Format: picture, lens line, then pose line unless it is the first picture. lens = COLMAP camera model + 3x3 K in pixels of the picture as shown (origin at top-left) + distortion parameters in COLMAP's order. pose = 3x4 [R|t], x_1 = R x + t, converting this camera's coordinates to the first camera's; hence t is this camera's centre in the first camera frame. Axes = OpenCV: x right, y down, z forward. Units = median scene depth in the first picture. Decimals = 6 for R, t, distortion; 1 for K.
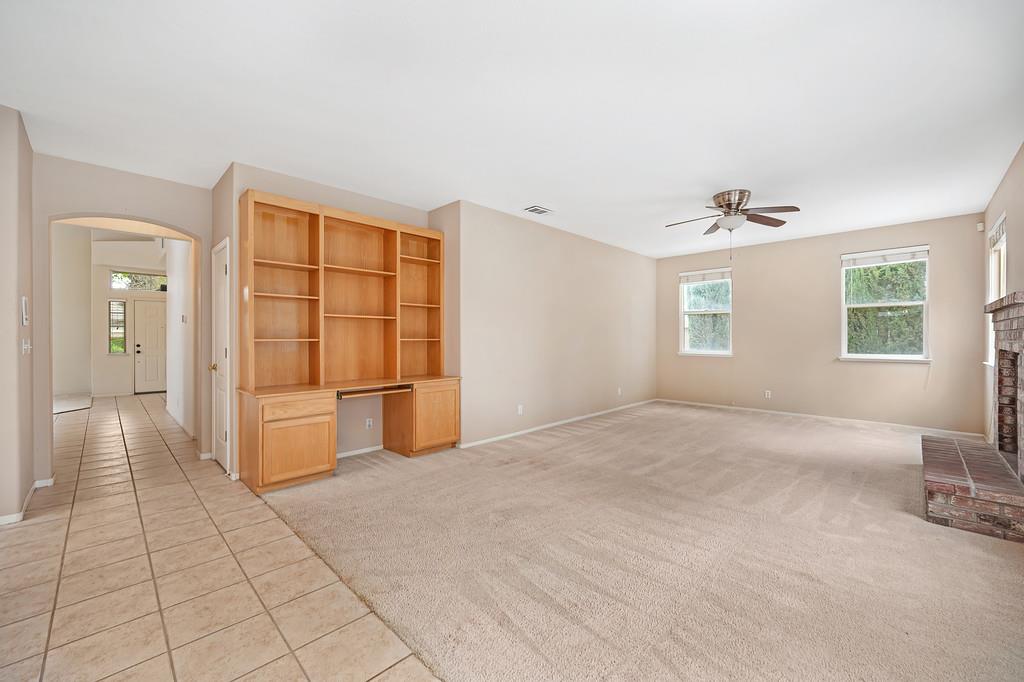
lens RADIAL K [[405.7, 0, 509.1], [0, 405.7, 339.7], [0, 0, 1]] dist [-0.000440, -0.000130]
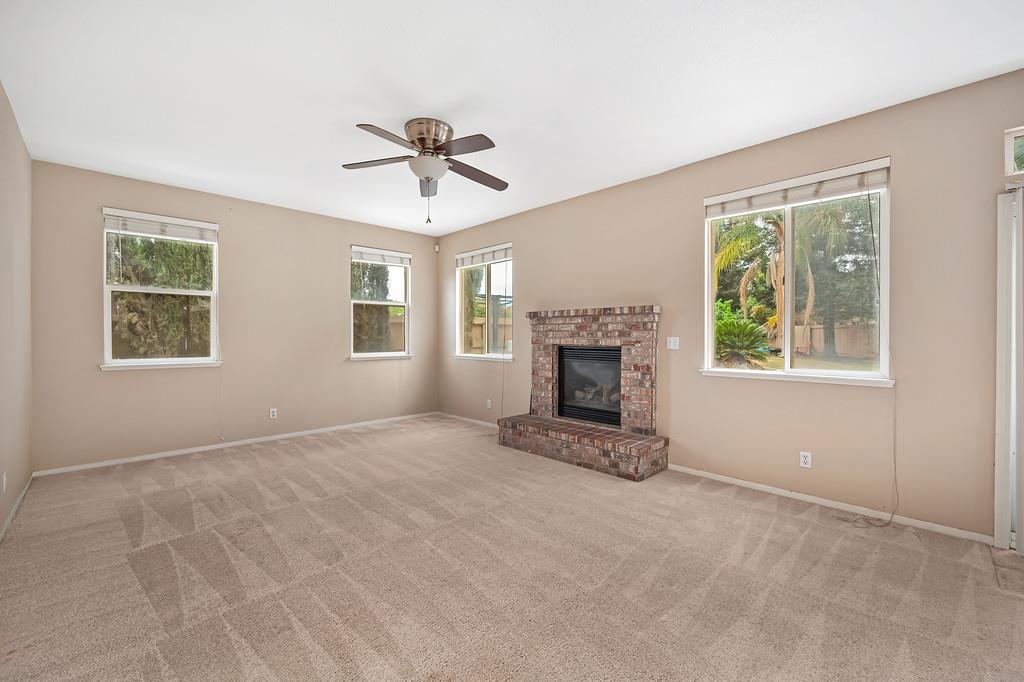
lens RADIAL K [[419.2, 0, 512.3], [0, 419.2, 336.5], [0, 0, 1]] dist [0.003469, 0.000090]
pose [[0.008758, -0.003617, 0.999955, -0.121316], [0.007166, 0.999968, 0.003554, -0.003898], [-0.999936, 0.007135, 0.008784, 0.624788]]
